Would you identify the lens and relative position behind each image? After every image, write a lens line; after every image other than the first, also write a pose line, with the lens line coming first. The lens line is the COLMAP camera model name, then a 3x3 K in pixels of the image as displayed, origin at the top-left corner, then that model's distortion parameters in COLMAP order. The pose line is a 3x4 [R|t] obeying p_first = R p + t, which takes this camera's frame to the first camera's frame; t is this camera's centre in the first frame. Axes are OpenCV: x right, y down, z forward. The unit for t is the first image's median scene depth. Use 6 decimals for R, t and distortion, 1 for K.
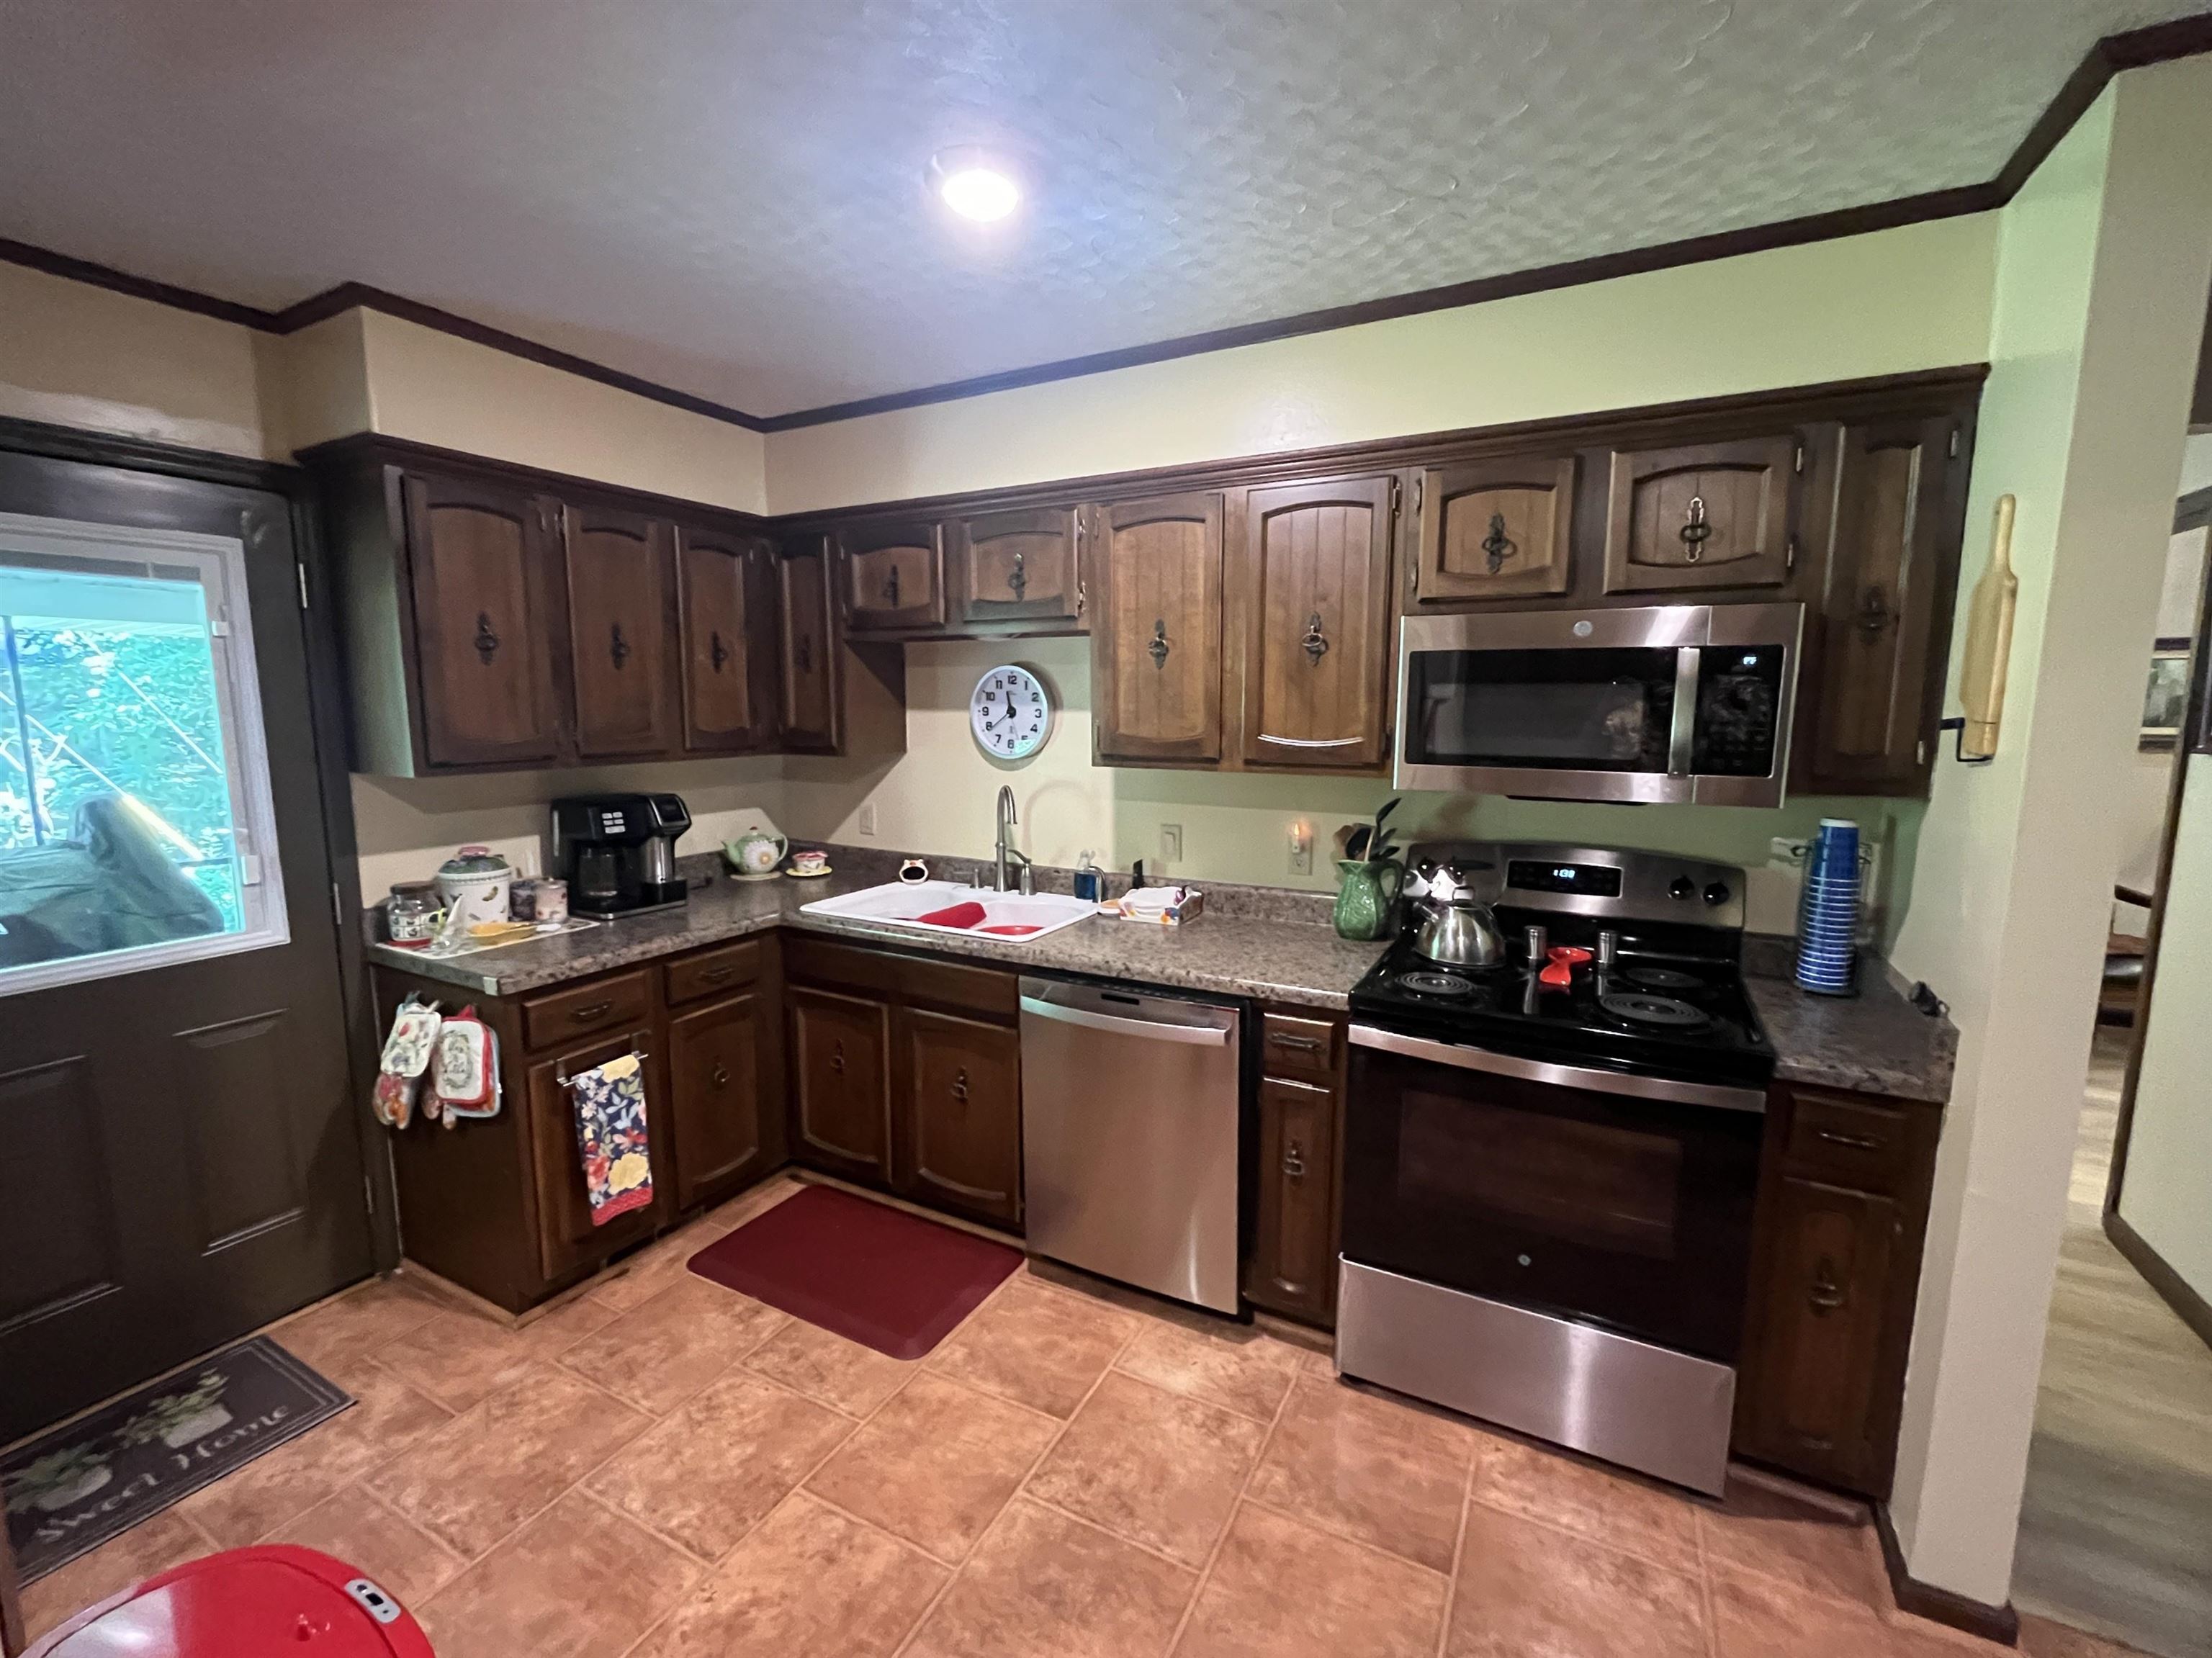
lens RADIAL K [[904.9, 0, 1127.4], [0, 904.9, 819.6], [0, 0, 1]] dist [-0.001853, -0.000188]
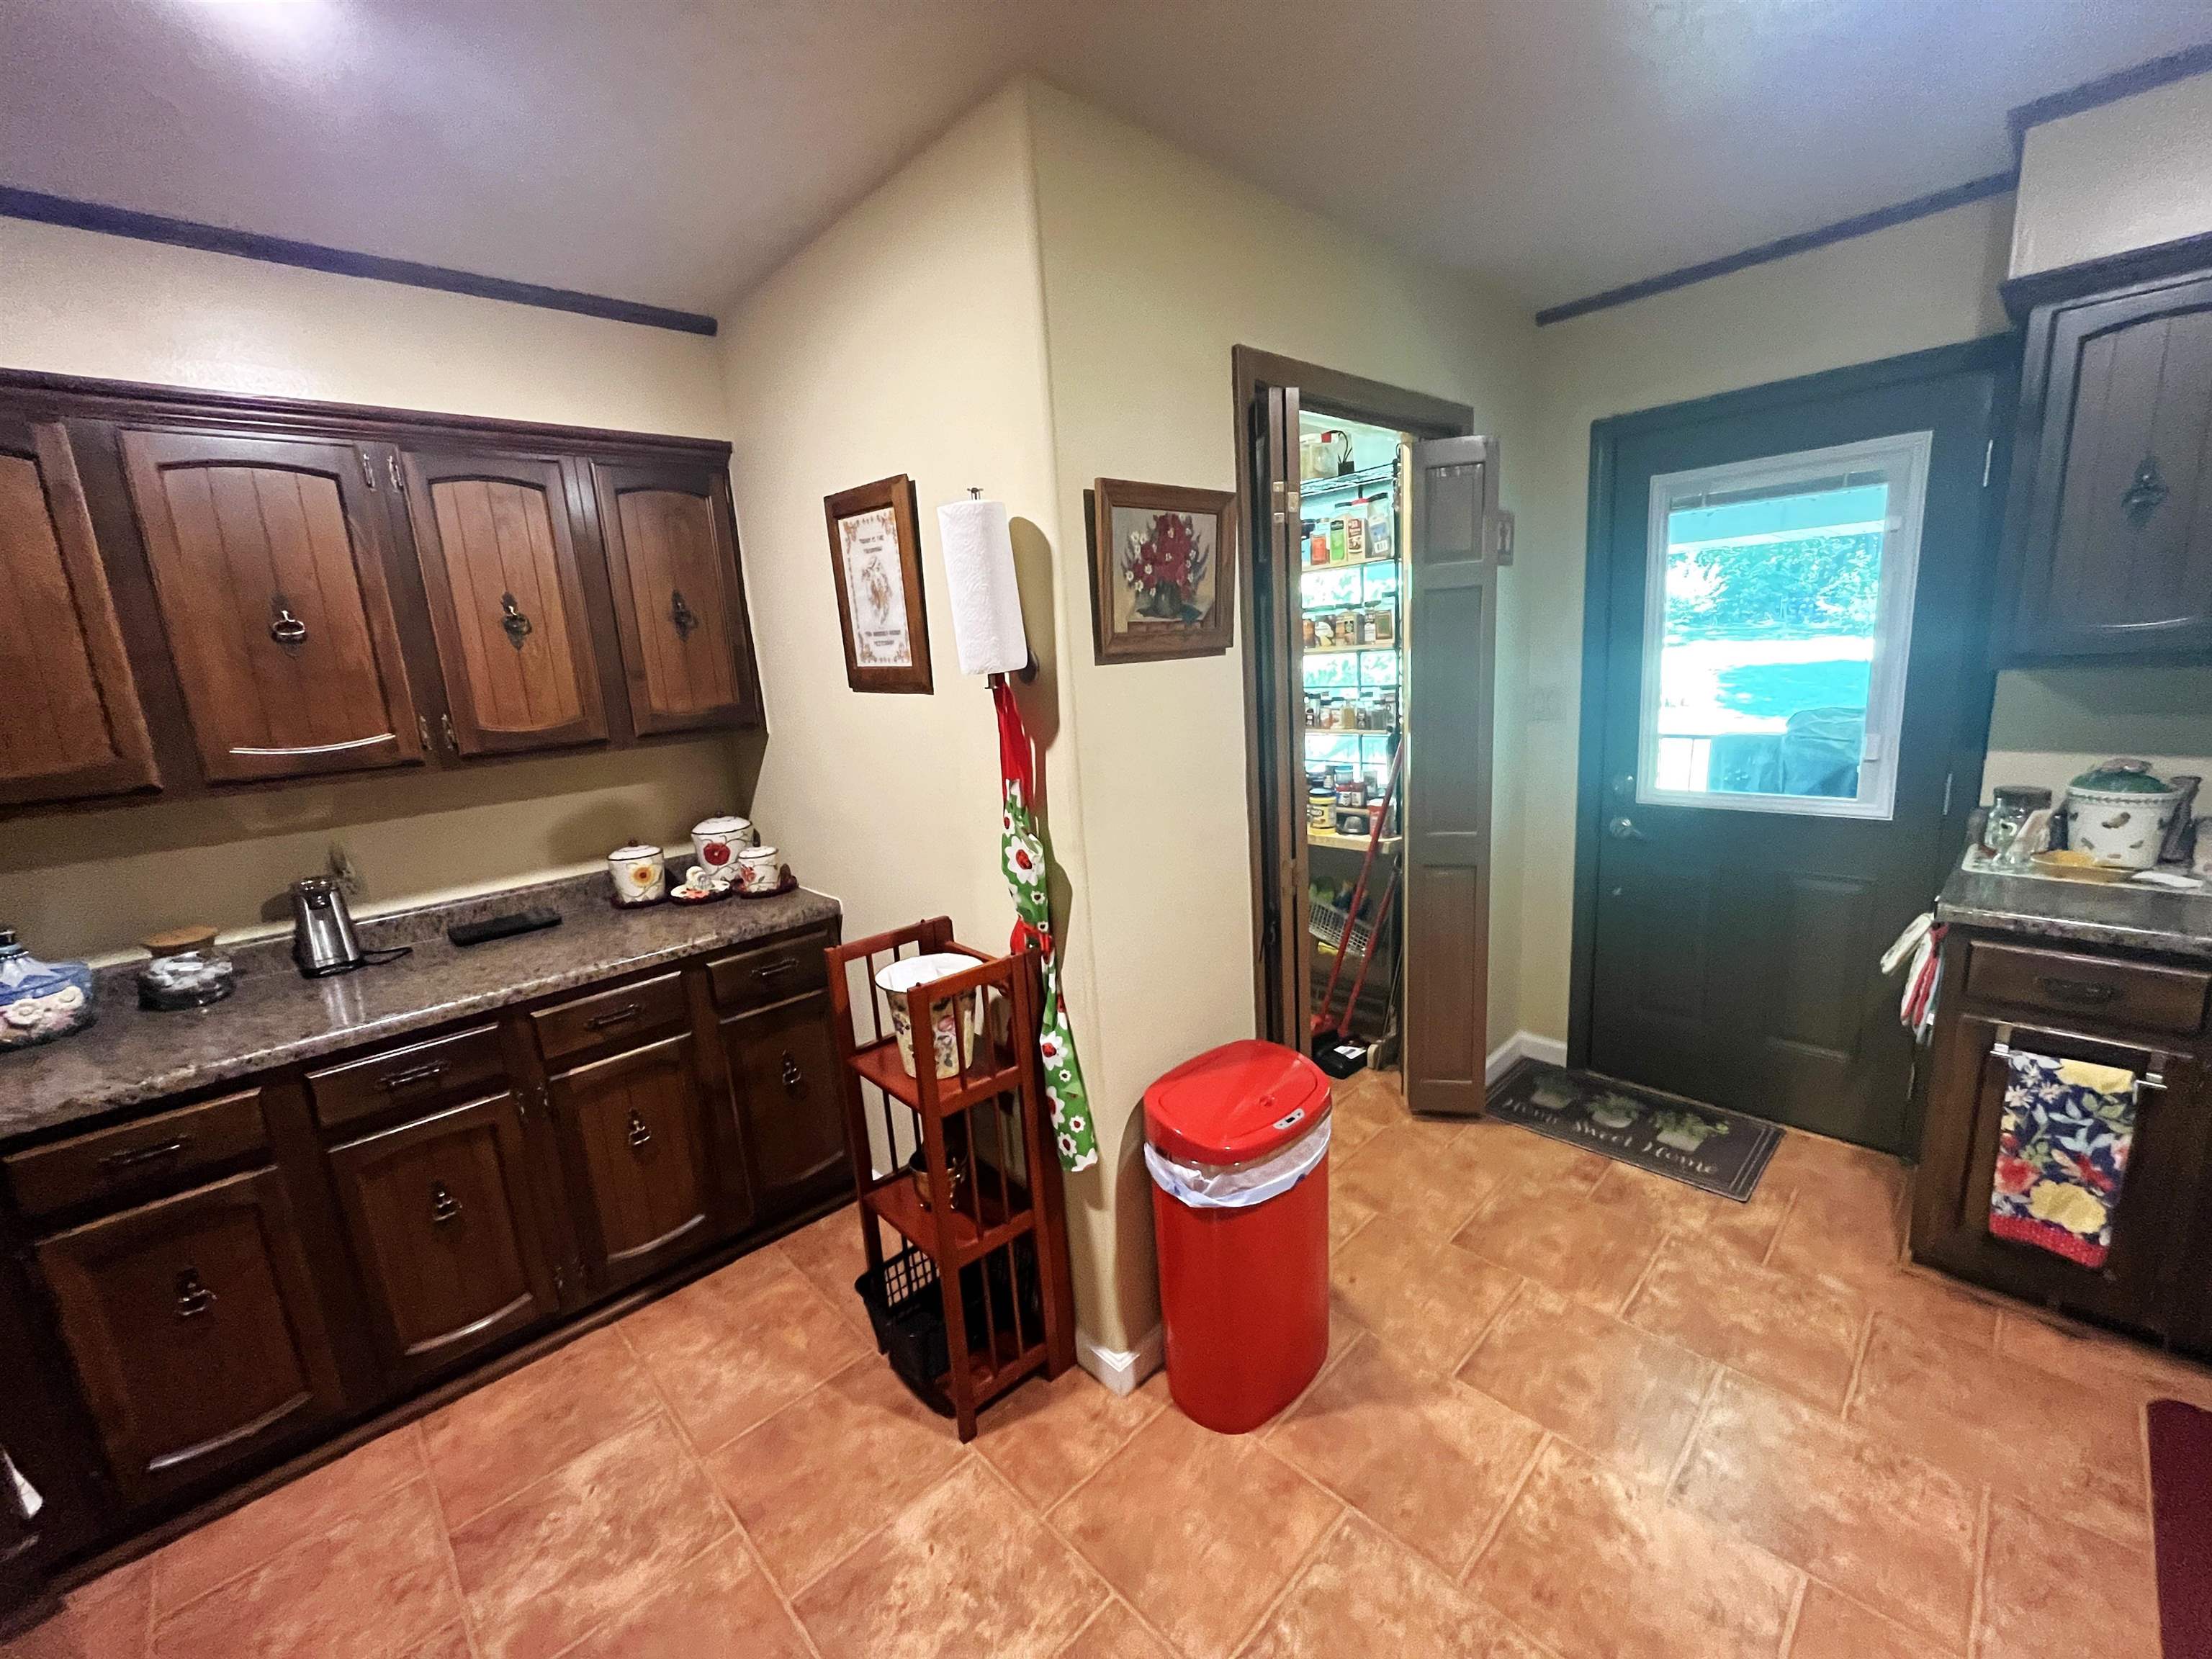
lens RADIAL K [[904.9, 0, 1119.8], [0, 904.9, 826.6], [0, 0, 1]] dist [-0.001853, -0.000188]
pose [[-0.306945, 0.206617, -0.929028, 0.340023], [-0.059308, 0.970100, 0.235347, -0.052812], [0.949877, 0.127337, -0.285514, 0.433376]]
